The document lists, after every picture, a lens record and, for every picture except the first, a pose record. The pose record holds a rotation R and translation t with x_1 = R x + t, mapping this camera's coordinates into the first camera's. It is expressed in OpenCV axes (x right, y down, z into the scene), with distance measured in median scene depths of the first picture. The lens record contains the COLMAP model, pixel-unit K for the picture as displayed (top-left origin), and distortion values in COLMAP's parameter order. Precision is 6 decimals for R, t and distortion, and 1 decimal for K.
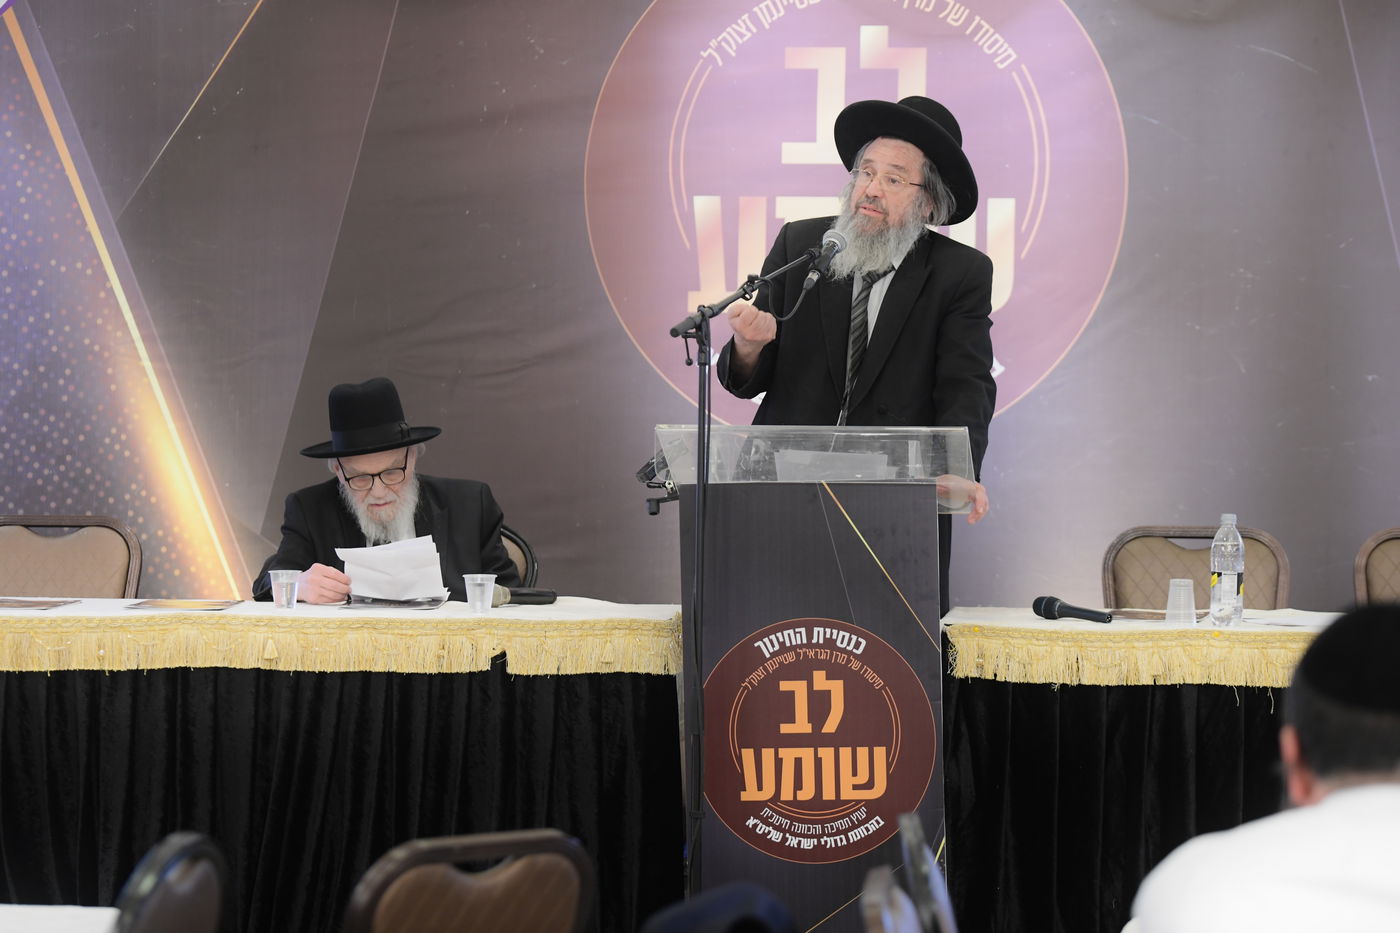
lens RADIAL K [[4193.4, 0, 698.8], [0, 4193.4, 502.5], [0, 0, 1]] dist [0.095065, 2.352913]
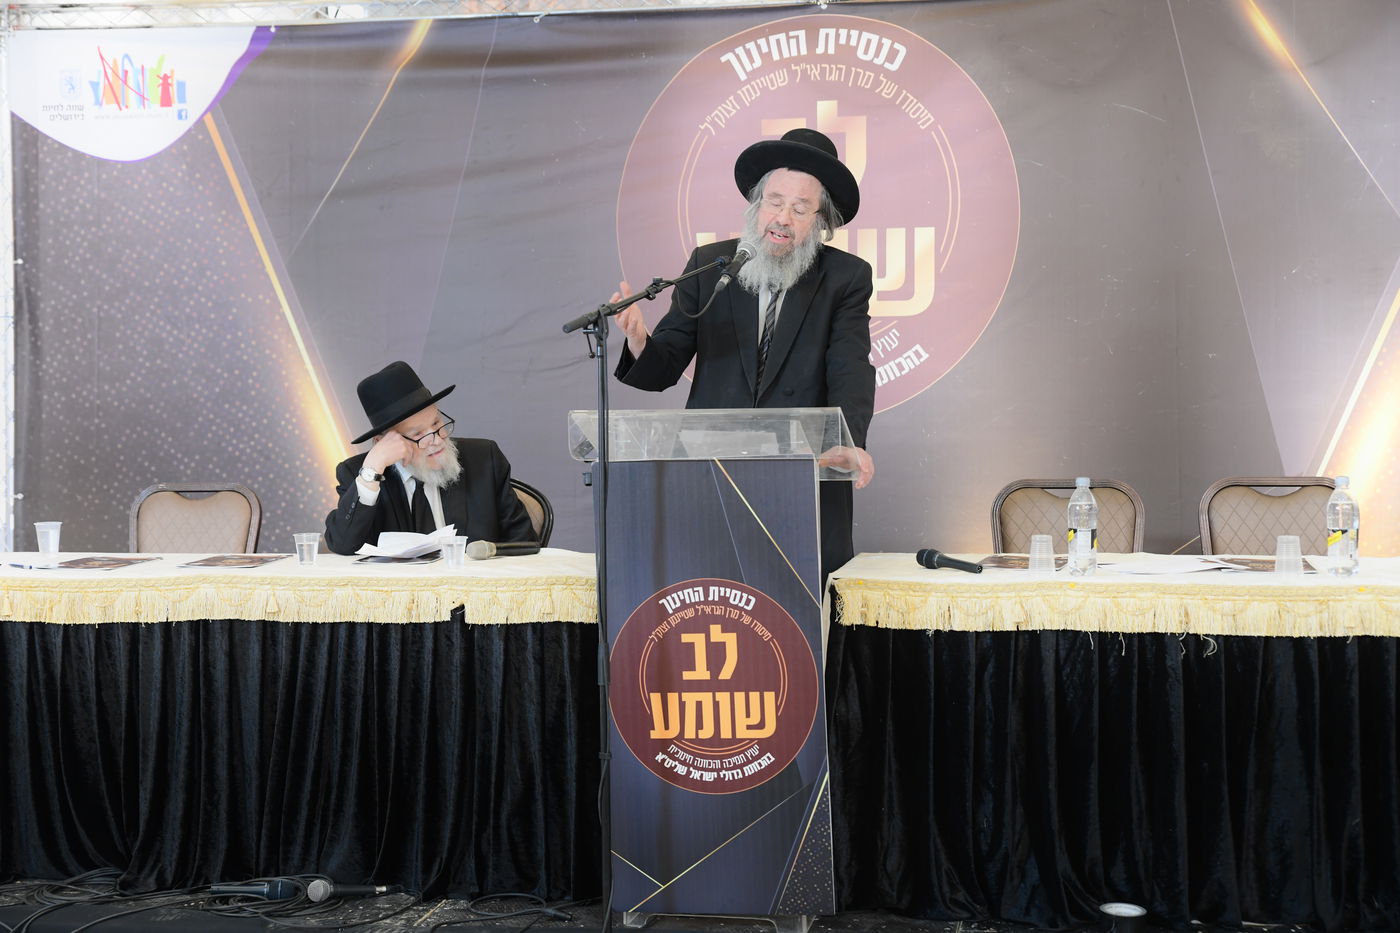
lens RADIAL K [[1996.4, 0, 700.0], [0, 1996.4, 466.5], [0, 0, 1]] dist [0.068145, 0.561762]
pose [[0.995359, -0.018075, -0.094514, 0.072995], [0.019867, 0.999640, 0.018049, -0.011919], [0.094154, -0.019843, 0.995360, 0.442685]]
